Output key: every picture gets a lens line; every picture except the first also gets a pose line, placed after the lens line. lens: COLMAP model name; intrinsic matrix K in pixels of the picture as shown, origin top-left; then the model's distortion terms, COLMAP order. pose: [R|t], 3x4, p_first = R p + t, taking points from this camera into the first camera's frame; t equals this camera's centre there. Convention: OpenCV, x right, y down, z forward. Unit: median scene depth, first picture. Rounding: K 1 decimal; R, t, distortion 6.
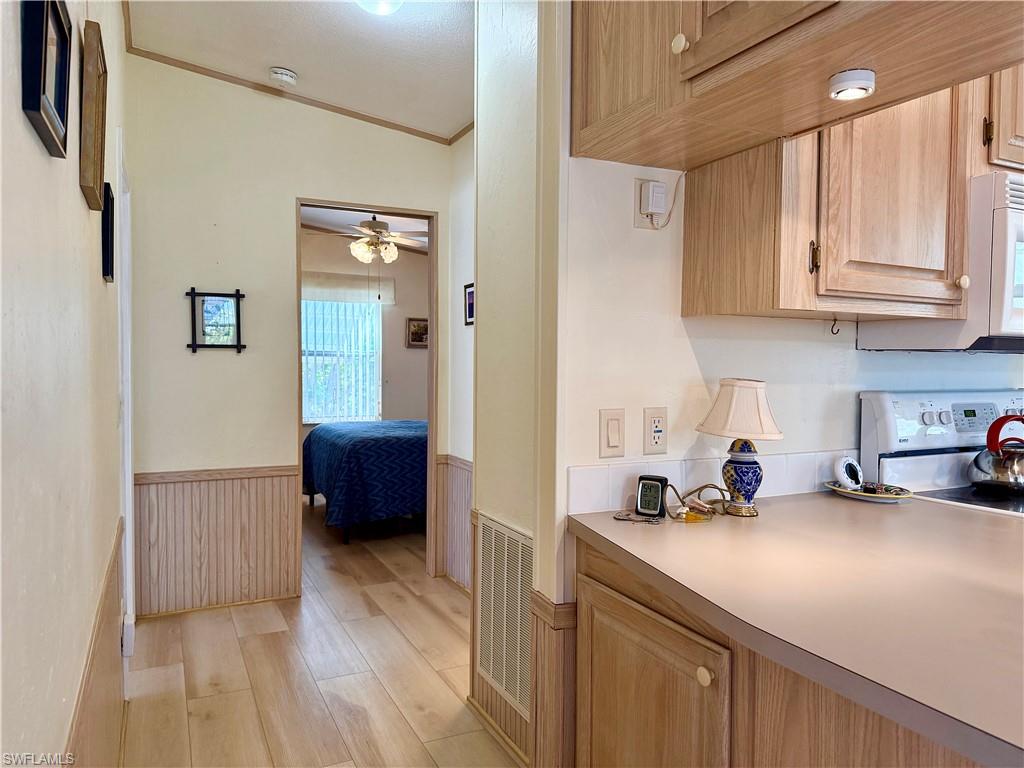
lens RADIAL K [[739.7, 0, 512.1], [0, 739.7, 388.1], [0, 0, 1]] dist [-0.011569, -0.012511]
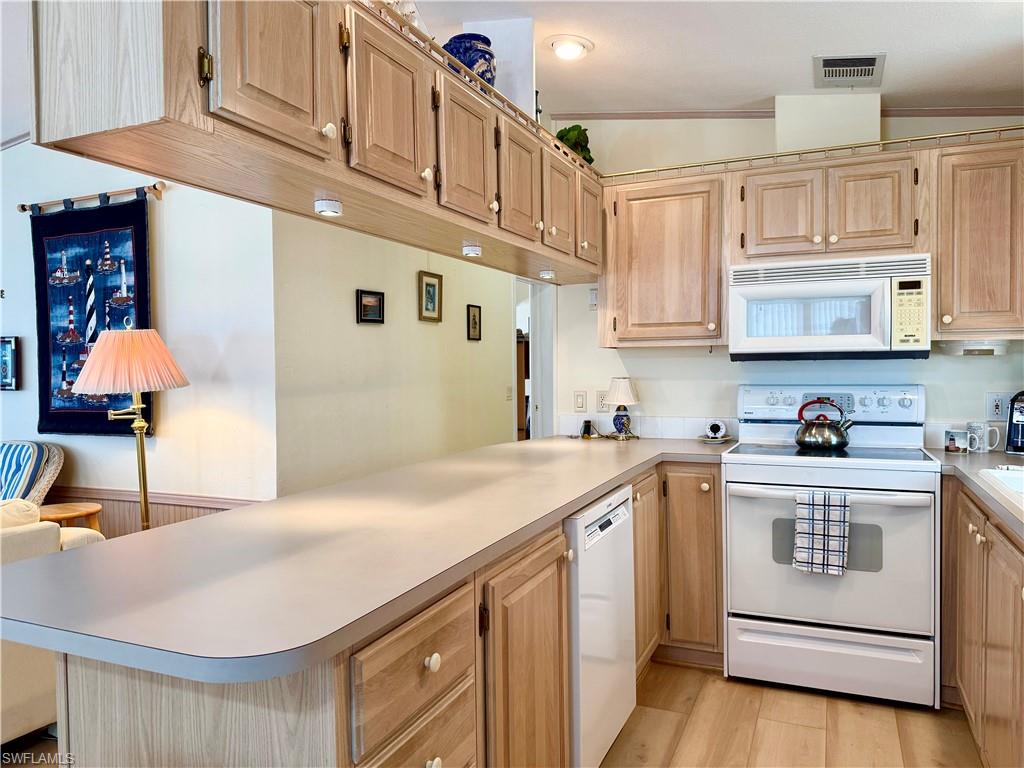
lens RADIAL K [[739.7, 0, 508.8], [0, 739.7, 385.8], [0, 0, 1]] dist [-0.011569, -0.012511]
pose [[0.648967, 0.002623, -0.760812, 1.711622], [-0.013058, 0.999885, -0.007691, 0.032230], [0.760704, 0.014926, 0.648927, -0.649281]]
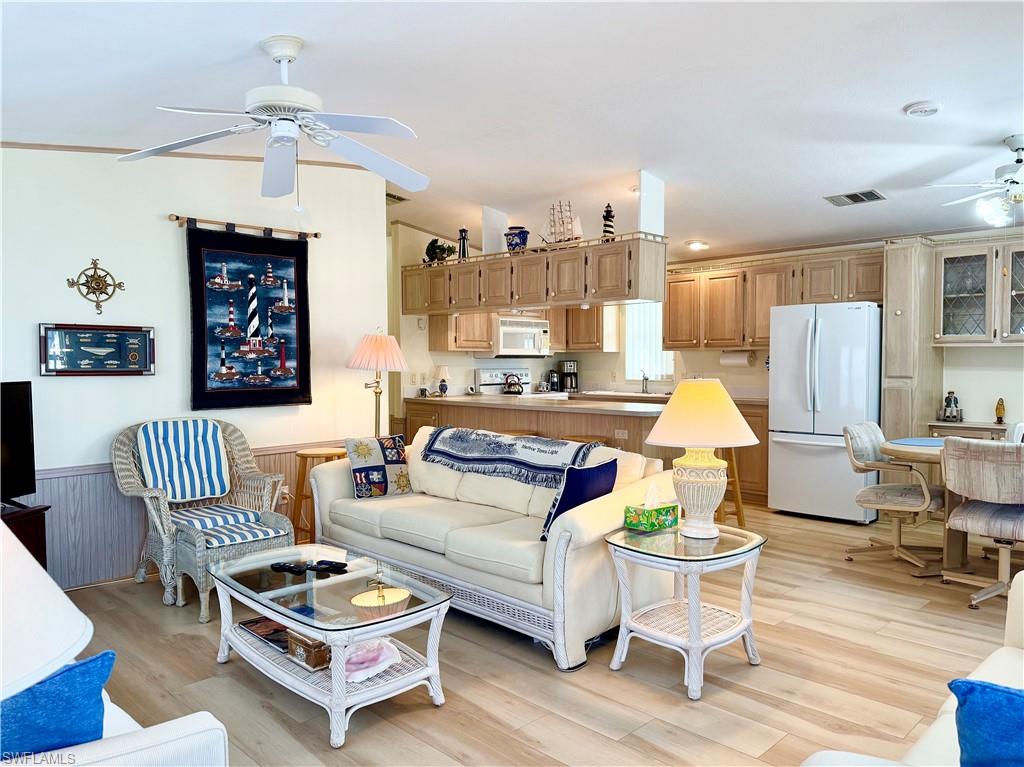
lens RADIAL K [[739.7, 0, 511.2], [0, 739.7, 388.1], [0, 0, 1]] dist [-0.011569, -0.012511]
pose [[0.946483, -0.024675, 0.321810, -0.702086], [0.026180, 0.999657, -0.000348, 0.129261], [-0.321691, 0.008755, 0.946804, -3.208903]]
